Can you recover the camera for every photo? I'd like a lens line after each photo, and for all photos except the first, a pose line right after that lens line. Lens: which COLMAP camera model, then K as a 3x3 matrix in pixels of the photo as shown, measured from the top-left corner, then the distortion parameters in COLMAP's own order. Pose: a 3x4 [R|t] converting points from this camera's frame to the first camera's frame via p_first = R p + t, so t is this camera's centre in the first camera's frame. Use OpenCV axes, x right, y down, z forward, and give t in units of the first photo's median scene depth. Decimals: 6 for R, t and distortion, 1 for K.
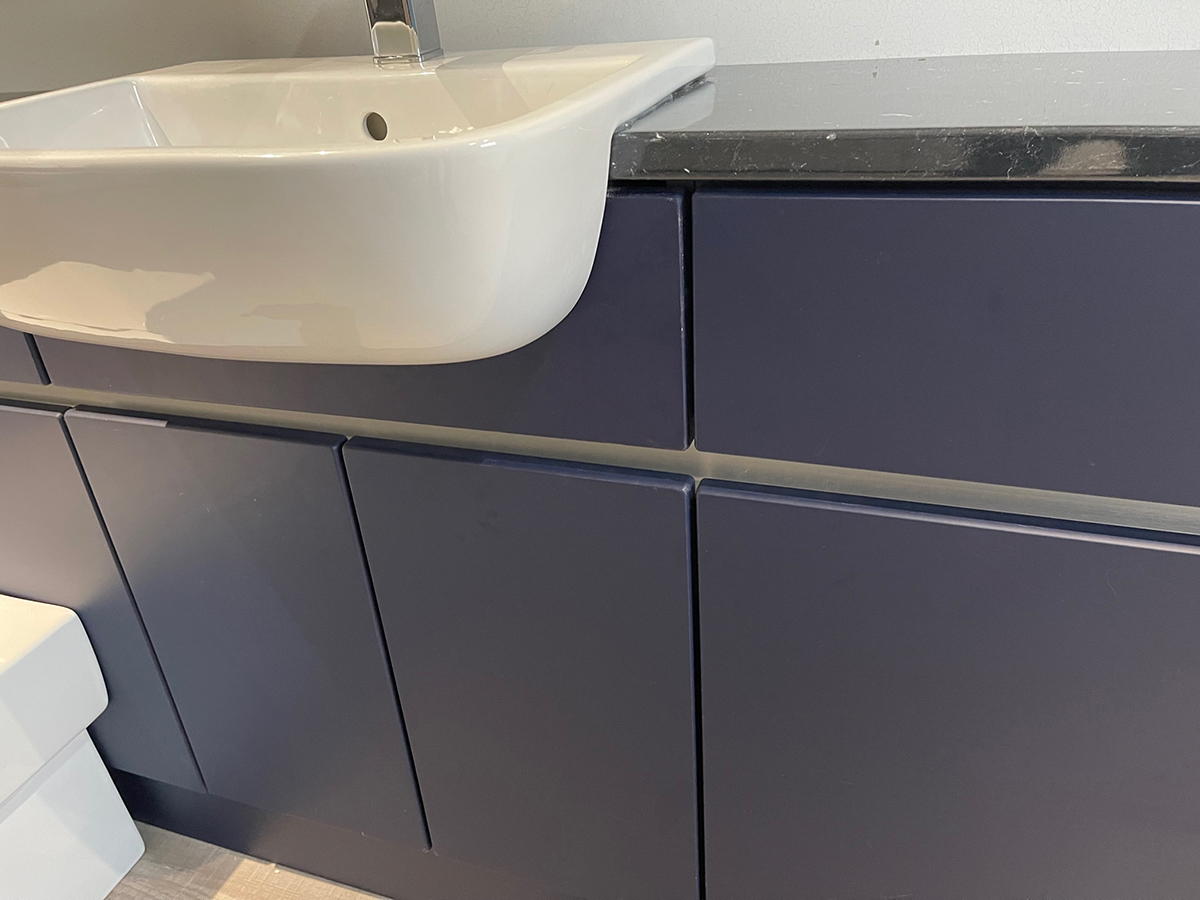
lens RADIAL K [[909.9, 0, 600.0], [0, 909.9, 450.0], [0, 0, 1]] dist [0.000846, 0.000983]
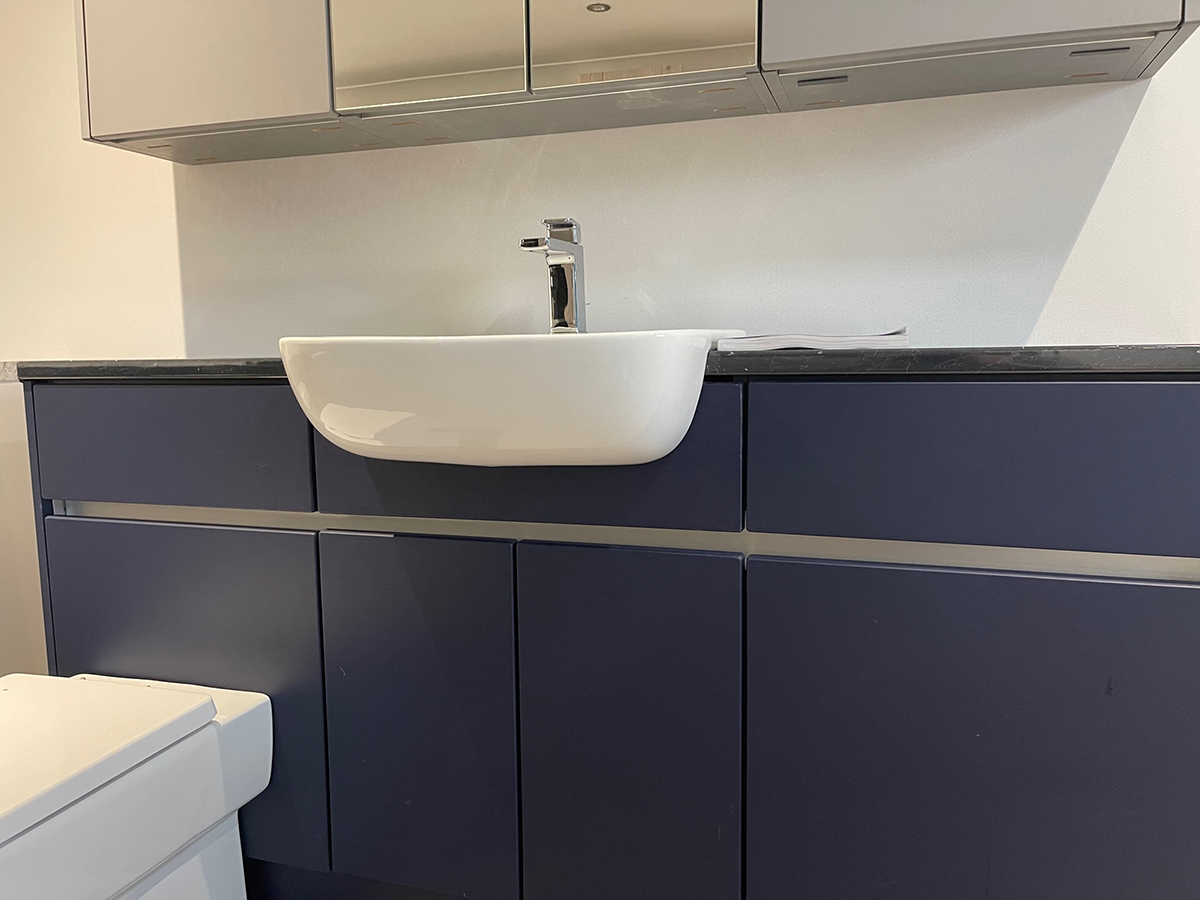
lens RADIAL K [[909.9, 0, 600.0], [0, 909.9, 450.0], [0, 0, 1]] dist [0.000846, 0.000983]
pose [[0.998287, 0.054667, 0.020855, -0.207106], [-0.042385, 0.921391, -0.386319, 0.514277], [-0.040335, 0.384773, 0.922129, -0.598022]]
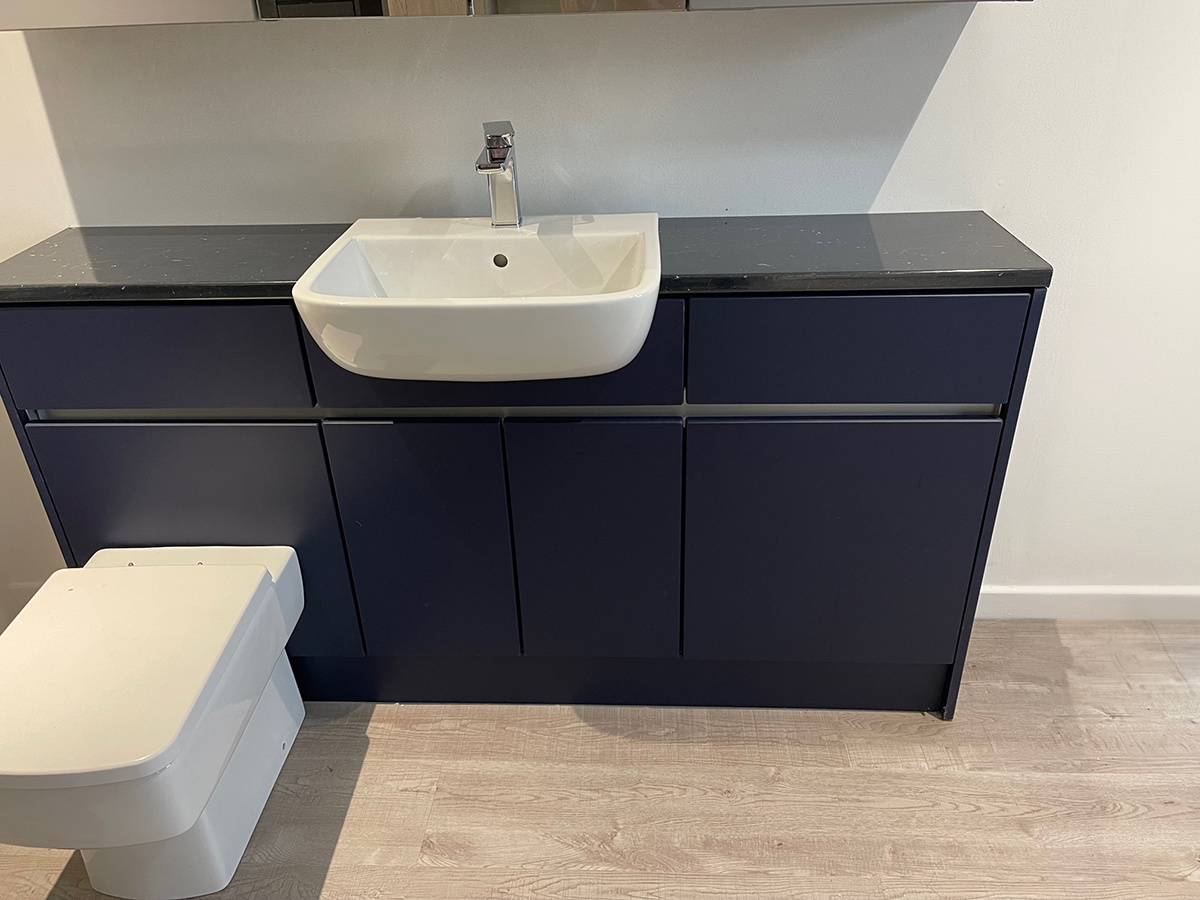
lens RADIAL K [[909.9, 0, 600.0], [0, 909.9, 450.0], [0, 0, 1]] dist [0.000846, 0.000983]
pose [[0.955209, -0.105377, 0.276534, -0.730798], [0.106630, 0.994243, 0.010548, 0.066454], [-0.276054, 0.019412, 0.960946, -1.110463]]
